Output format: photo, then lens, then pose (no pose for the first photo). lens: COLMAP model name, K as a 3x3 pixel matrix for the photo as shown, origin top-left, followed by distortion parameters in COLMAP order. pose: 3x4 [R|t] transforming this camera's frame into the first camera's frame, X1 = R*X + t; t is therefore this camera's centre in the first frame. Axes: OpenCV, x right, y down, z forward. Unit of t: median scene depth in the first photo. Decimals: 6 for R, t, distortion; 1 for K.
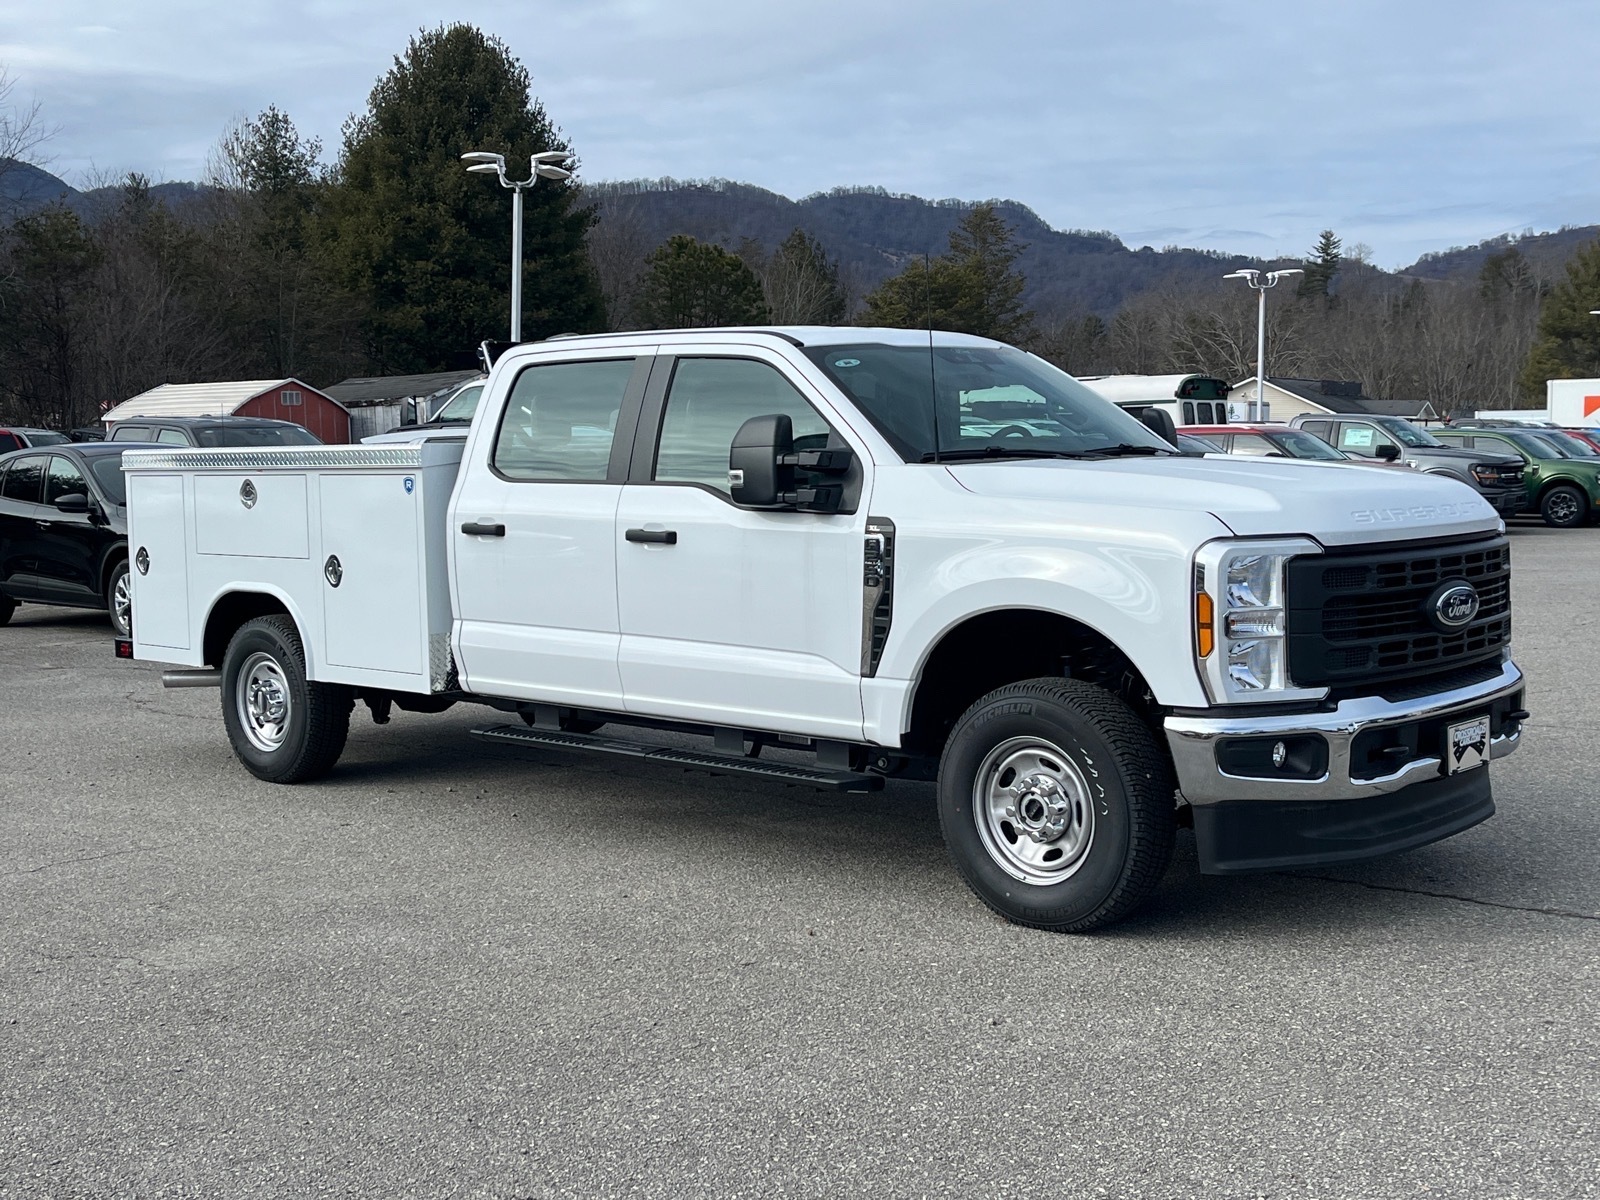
lens RADIAL K [[2004.9, 0, 800.0], [0, 2004.9, 600.0], [0, 0, 1]] dist [0.176723, -0.621220]
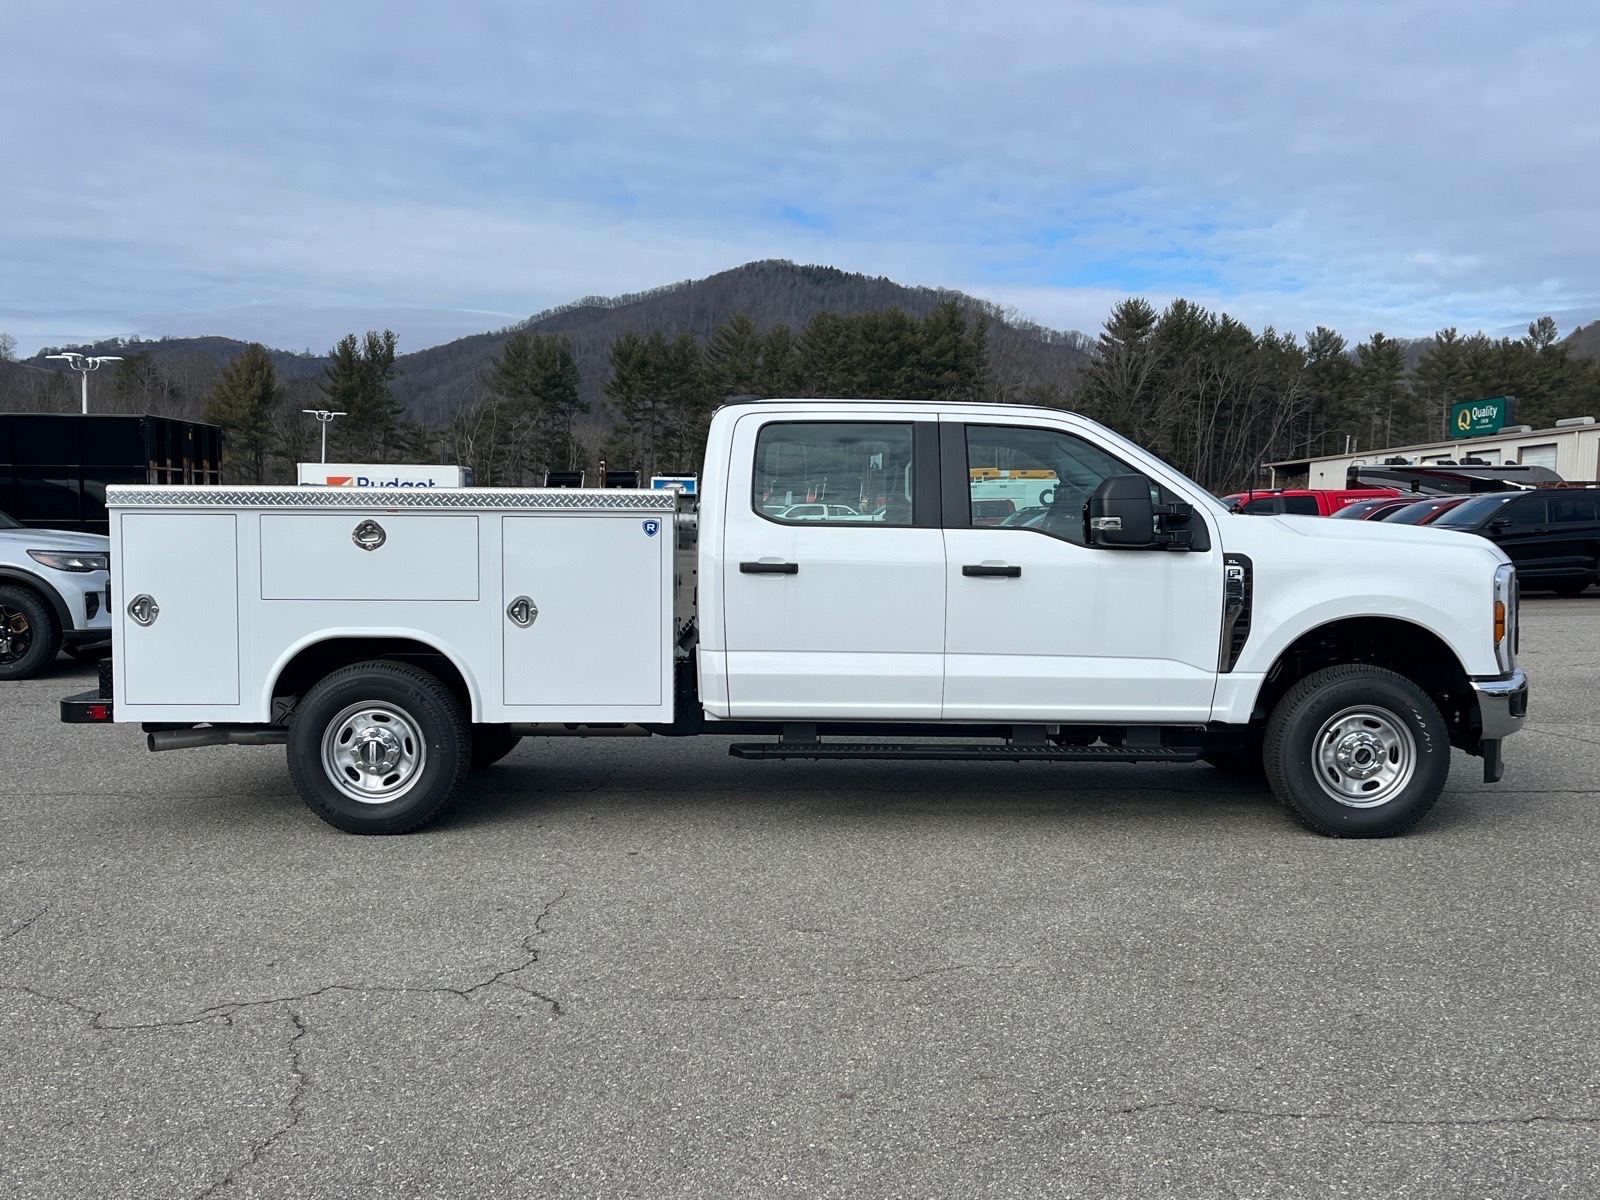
lens RADIAL K [[1664.6, 0, 800.0], [0, 1664.6, 600.0], [0, 0, 1]] dist [0.047233, 0.010751]
pose [[0.707124, -0.016576, 0.706896, -0.859360], [0.035896, 0.999278, -0.012475, -0.005798], [-0.706178, 0.034196, 0.707208, 0.367226]]
